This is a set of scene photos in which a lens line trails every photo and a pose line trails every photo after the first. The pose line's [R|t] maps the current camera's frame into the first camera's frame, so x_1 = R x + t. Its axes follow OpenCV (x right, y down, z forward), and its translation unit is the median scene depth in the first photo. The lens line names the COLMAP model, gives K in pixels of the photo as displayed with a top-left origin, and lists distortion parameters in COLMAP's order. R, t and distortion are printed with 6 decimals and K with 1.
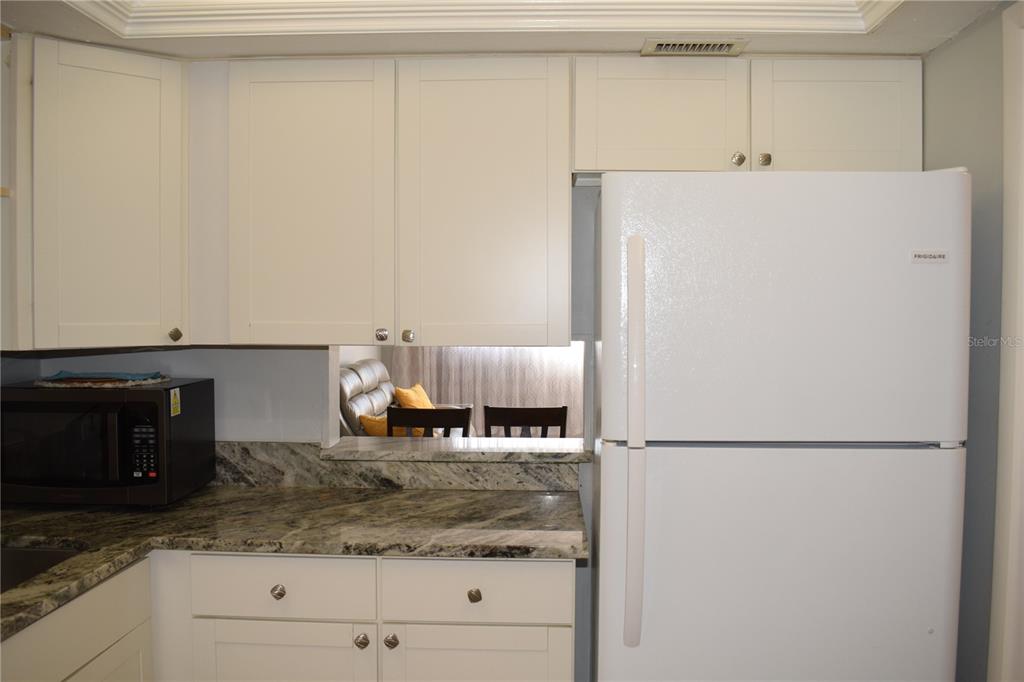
lens RADIAL K [[907.4, 0, 512.0], [0, 907.4, 341.0], [0, 0, 1]] dist [-0.070441, -0.000179]
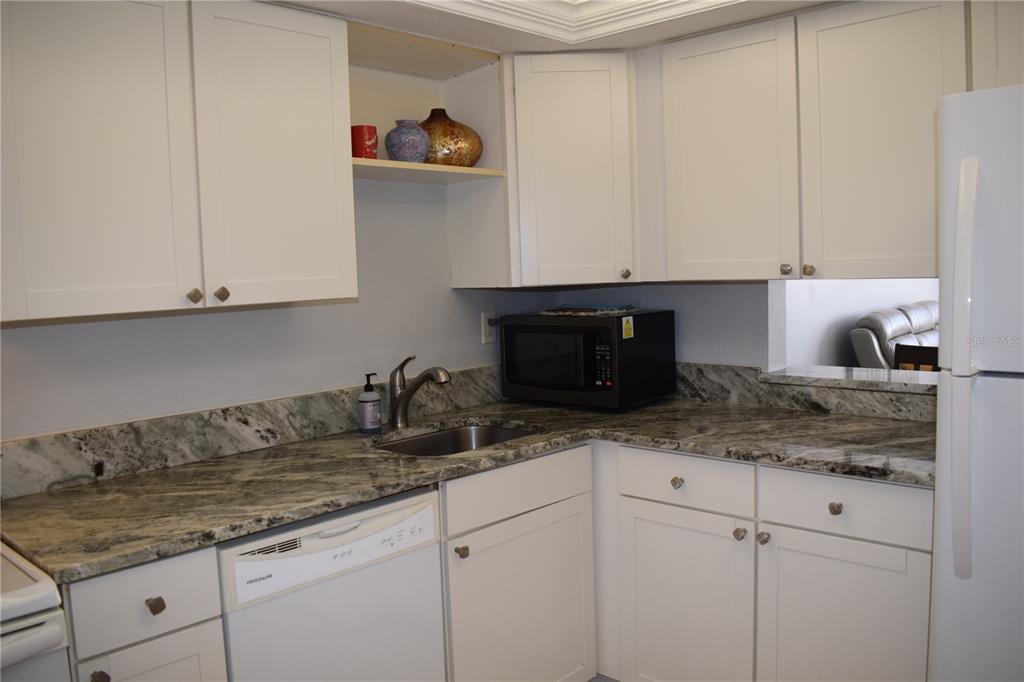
lens RADIAL K [[826.3, 0, 511.4], [0, 826.3, 346.9], [0, 0, 1]] dist [-0.088200, 0.001920]
pose [[0.759129, 0.032119, -0.650147, 0.253241], [0.014143, 0.997732, 0.065805, 0.016750], [0.650786, -0.059150, 0.756953, 0.018585]]
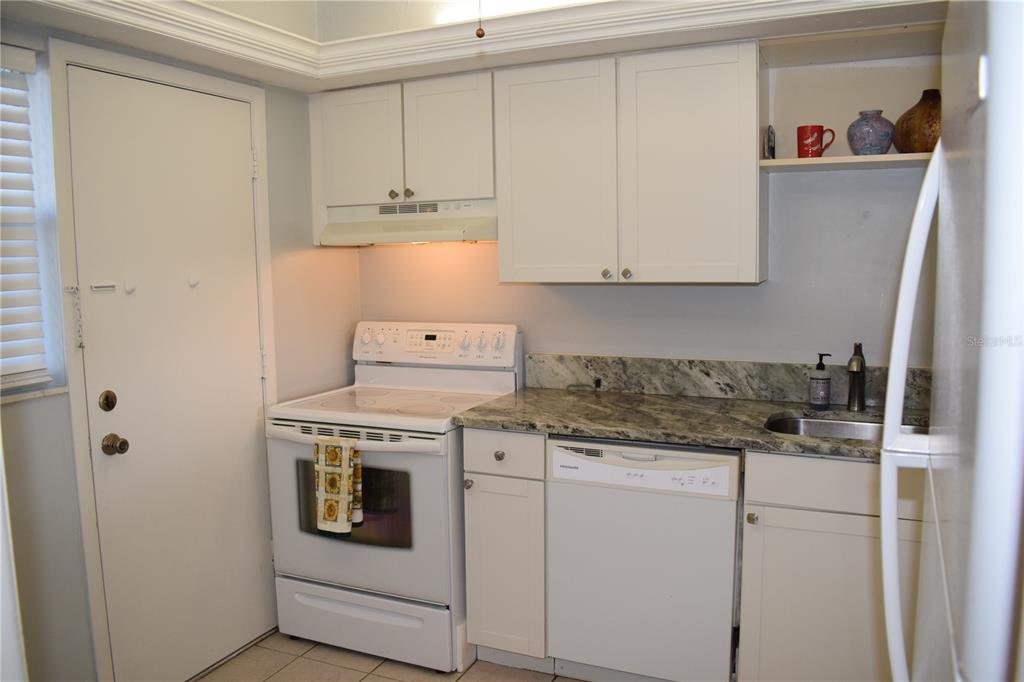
lens RADIAL K [[826.3, 0, 511.4], [0, 826.3, 346.9], [0, 0, 1]] dist [-0.088200, 0.001920]
pose [[-0.386144, 0.110932, -0.915744, 0.632155], [-0.015557, 0.991818, 0.126708, -0.028016], [0.922307, 0.063173, -0.381259, 0.743425]]
